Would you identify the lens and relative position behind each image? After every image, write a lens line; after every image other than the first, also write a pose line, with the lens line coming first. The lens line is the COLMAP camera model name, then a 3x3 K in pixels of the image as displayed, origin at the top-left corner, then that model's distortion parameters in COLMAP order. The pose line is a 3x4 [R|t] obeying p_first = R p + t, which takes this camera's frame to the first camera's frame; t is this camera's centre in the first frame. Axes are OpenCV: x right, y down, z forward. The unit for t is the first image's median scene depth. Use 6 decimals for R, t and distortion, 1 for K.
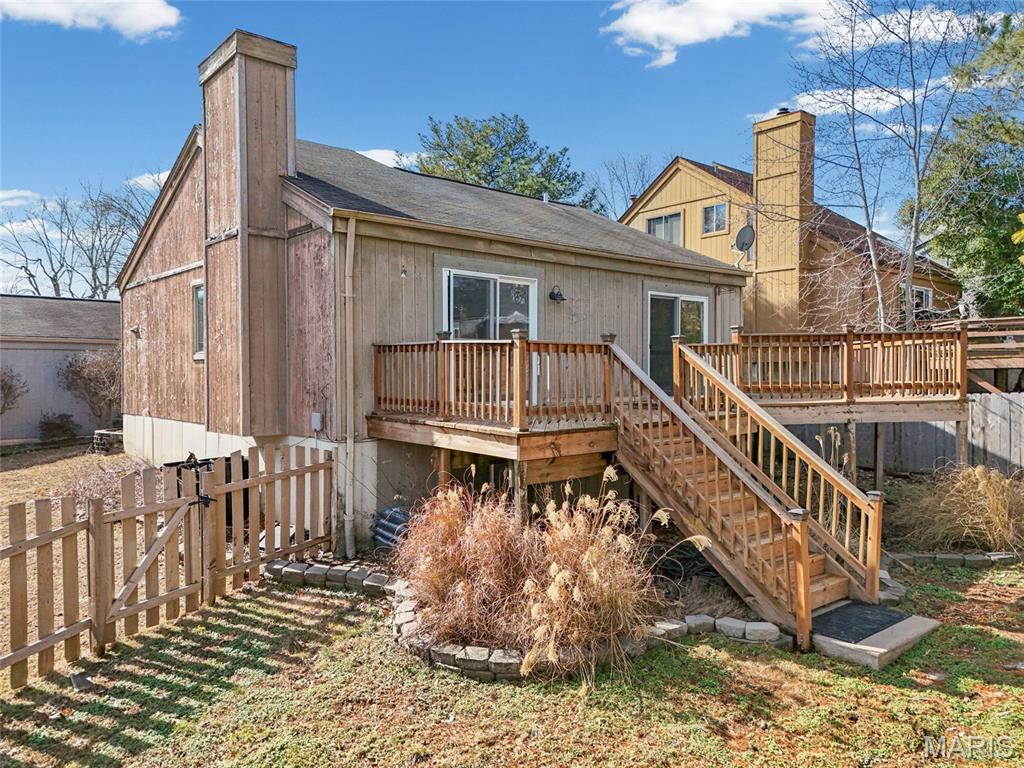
lens RADIAL K [[751.2, 0, 516.4], [0, 751.2, 387.8], [0, 0, 1]] dist [0.067117, -0.057398]
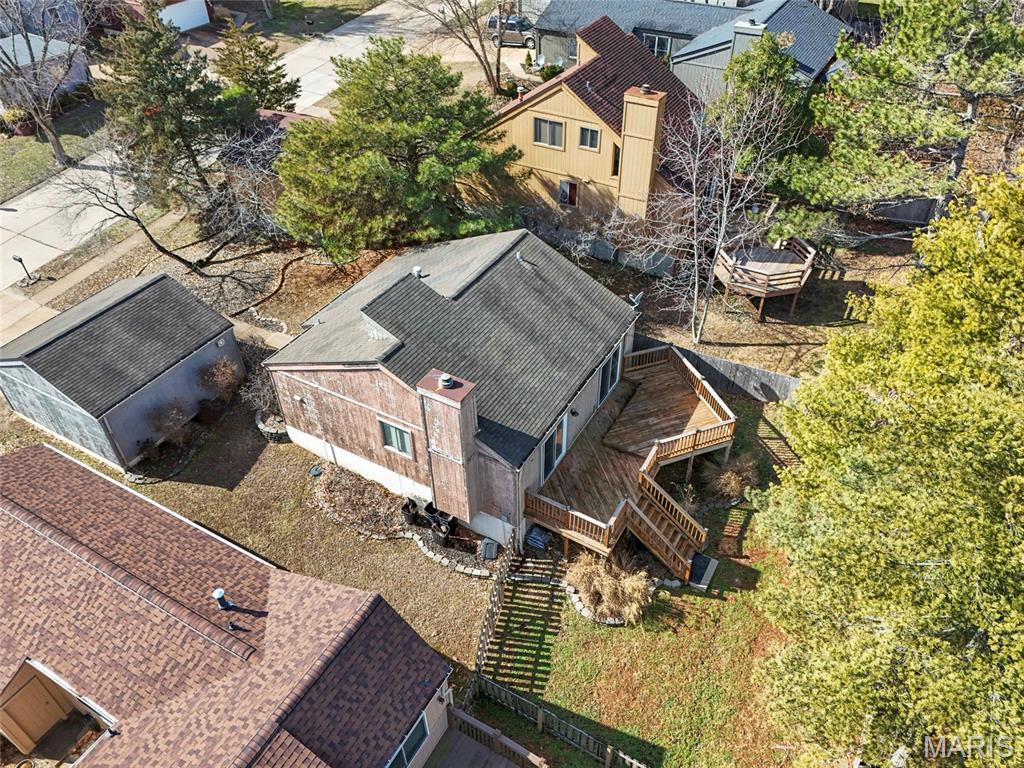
lens RADIAL K [[751.2, 0, 514.3], [0, 751.2, 385.2], [0, 0, 1]] dist [0.067117, -0.057398]
pose [[0.945196, -0.221887, 0.239521, -1.074819], [0.018848, 0.769452, 0.638426, -2.765388], [-0.325958, -0.598923, 0.731466, -0.829479]]
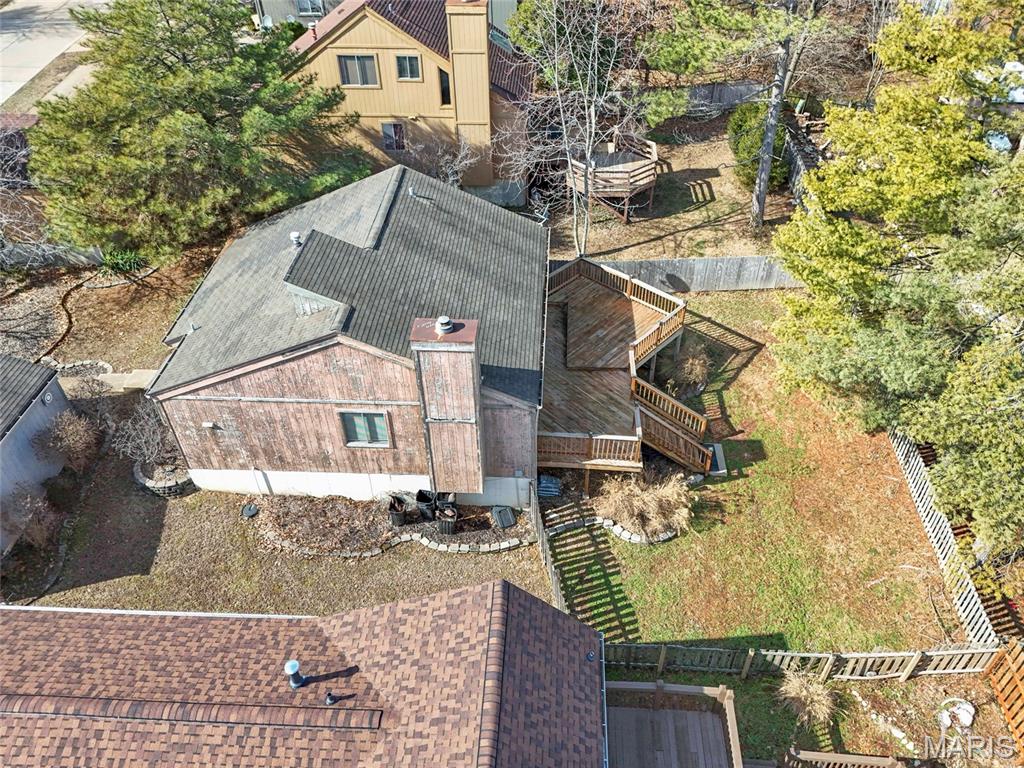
lens RADIAL K [[751.2, 0, 513.8], [0, 751.2, 385.4], [0, 0, 1]] dist [0.067117, -0.057398]
pose [[0.696909, -0.475947, 0.536463, -1.927456], [0.025633, 0.764092, 0.644598, -2.265552], [-0.716702, -0.435475, 0.544702, -0.078439]]
